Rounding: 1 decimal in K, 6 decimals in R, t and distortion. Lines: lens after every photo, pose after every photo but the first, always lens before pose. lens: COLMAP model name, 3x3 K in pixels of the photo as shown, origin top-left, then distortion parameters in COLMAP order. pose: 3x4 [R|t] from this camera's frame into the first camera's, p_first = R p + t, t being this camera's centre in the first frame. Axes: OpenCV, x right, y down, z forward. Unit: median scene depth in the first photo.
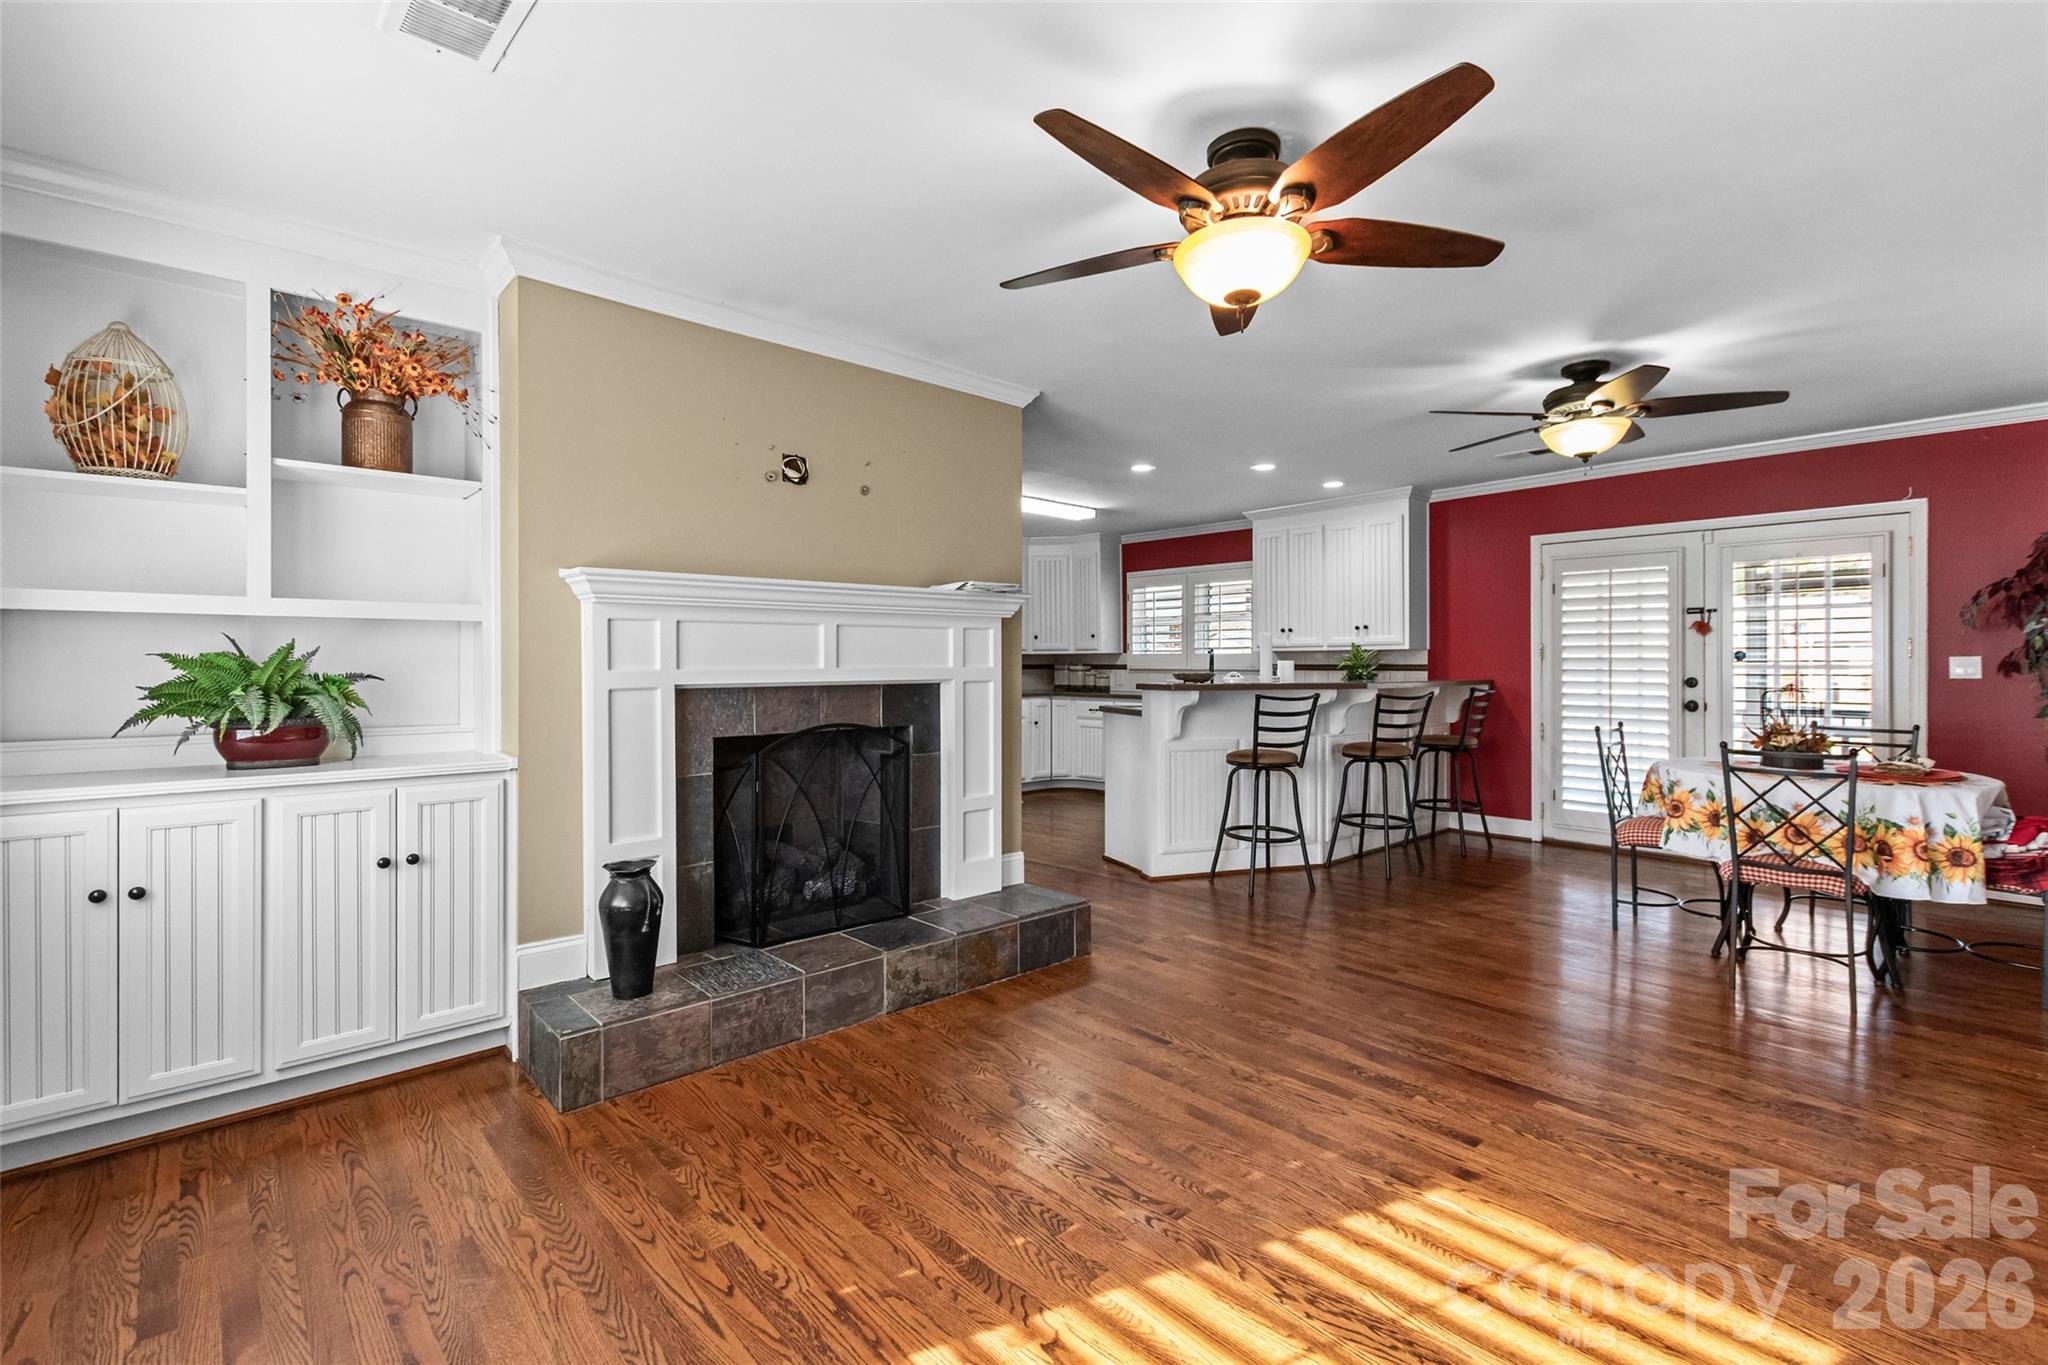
lens RADIAL K [[925.1, 0, 1022.9], [0, 925.1, 667.9], [0, 0, 1]] dist [0.009017, -0.003719]
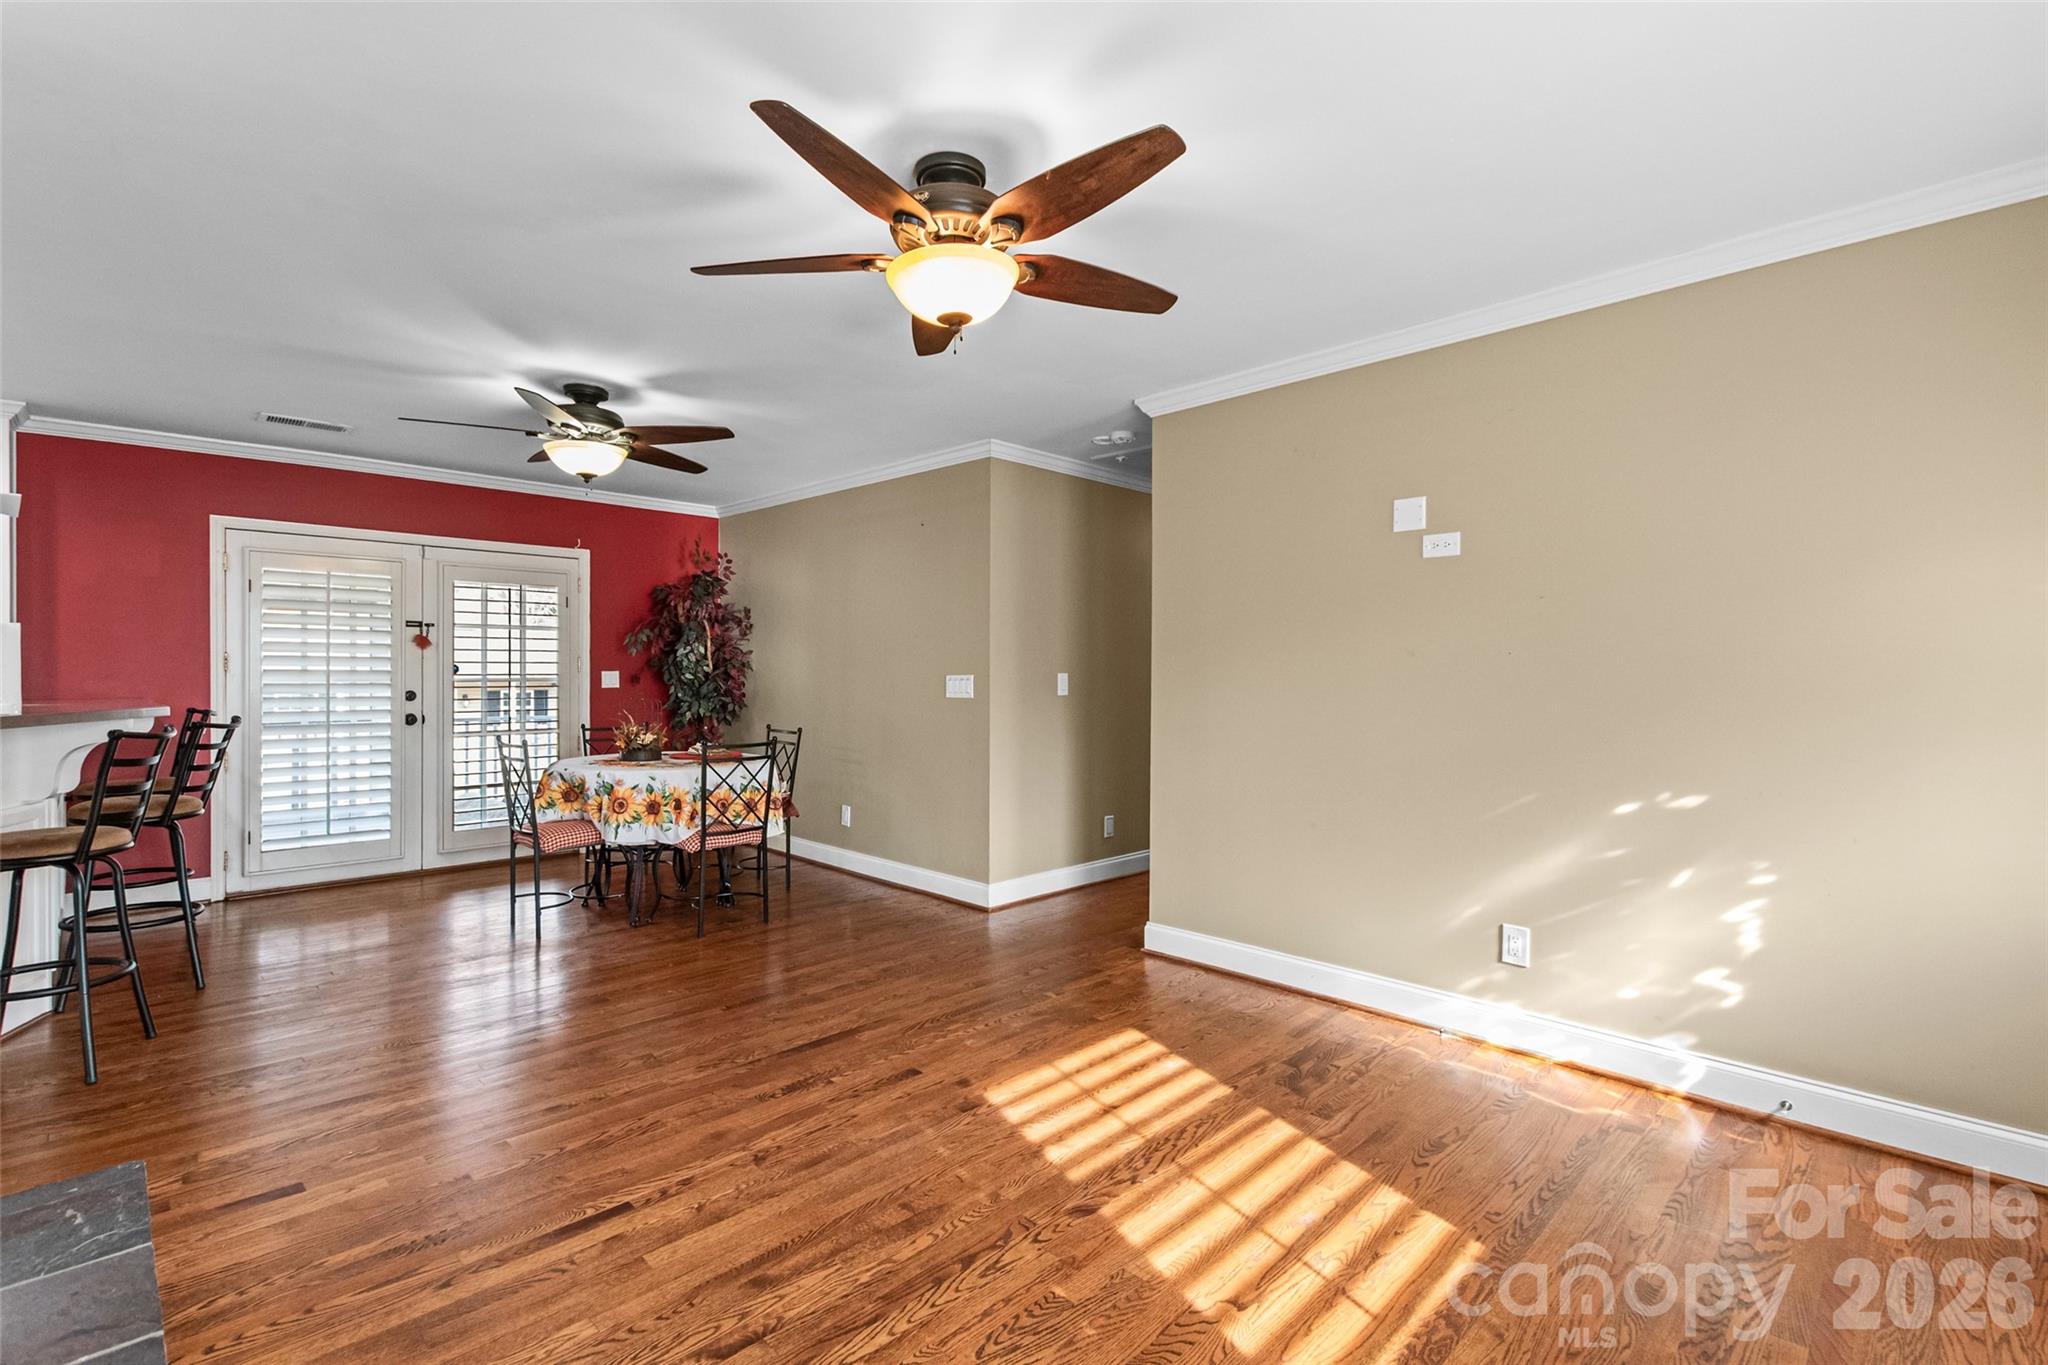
lens RADIAL K [[925.1, 0, 1033.6], [0, 925.1, 676.1], [0, 0, 1]] dist [0.009017, -0.003719]
pose [[-0.059204, -0.000152, 0.998246, -0.414076], [0.004098, 0.999992, 0.000395, -0.003980], [-0.998237, 0.004114, -0.059203, 0.515537]]
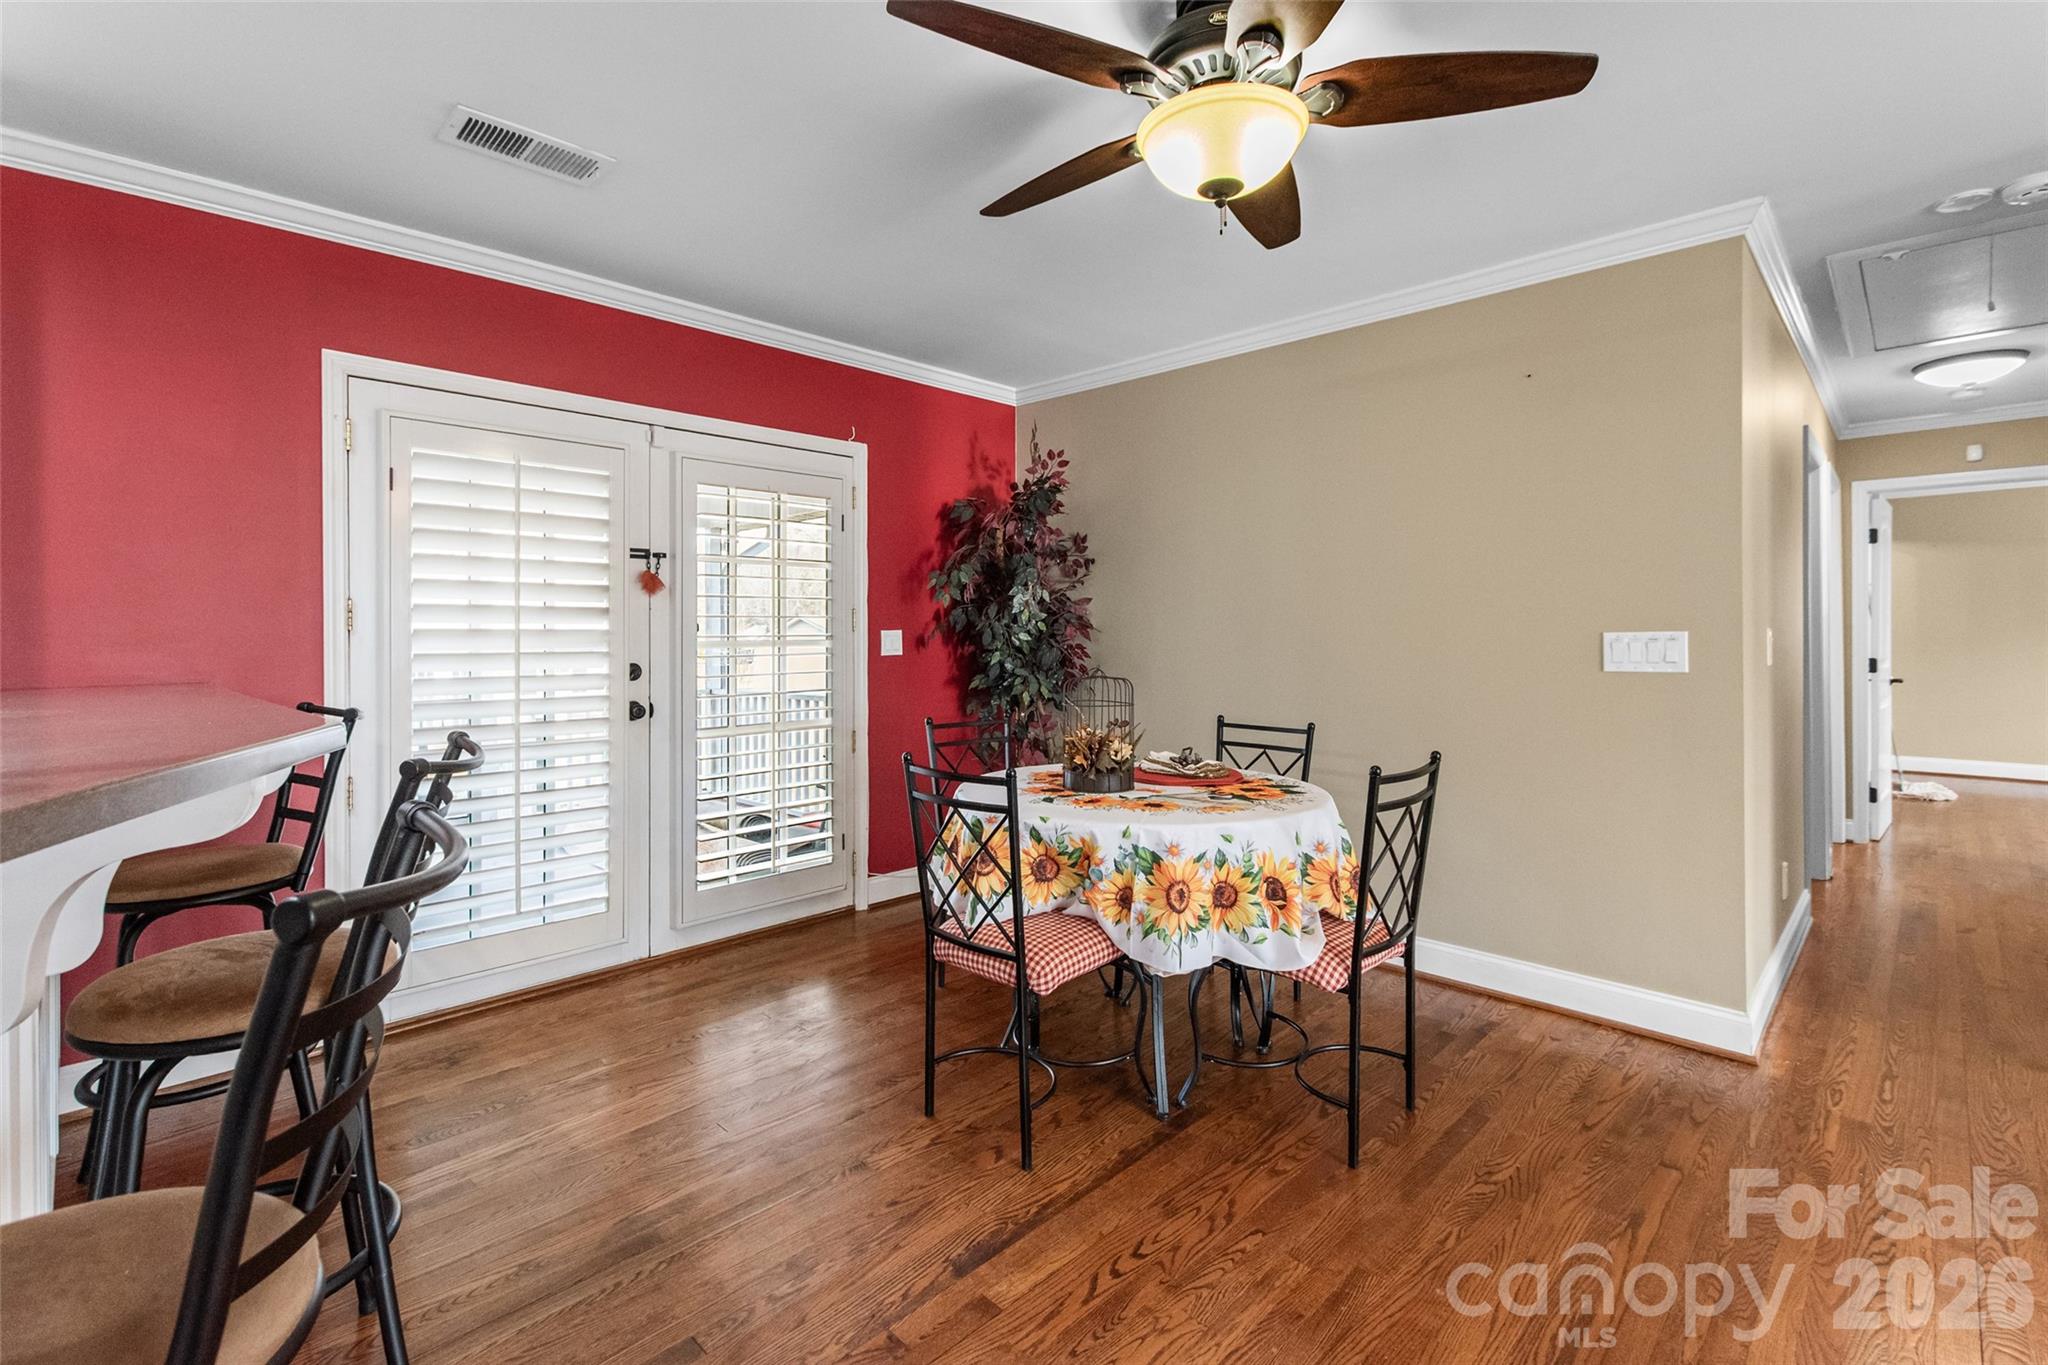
lens RADIAL K [[925.1, 0, 1037.6], [0, 925.1, 635.1], [0, 0, 1]] dist [0.009017, -0.003719]
pose [[-0.078153, -0.003398, 0.996936, 0.129161], [0.007349, 0.999965, 0.003985, -0.011333], [-0.996914, 0.007638, -0.078125, 1.033953]]
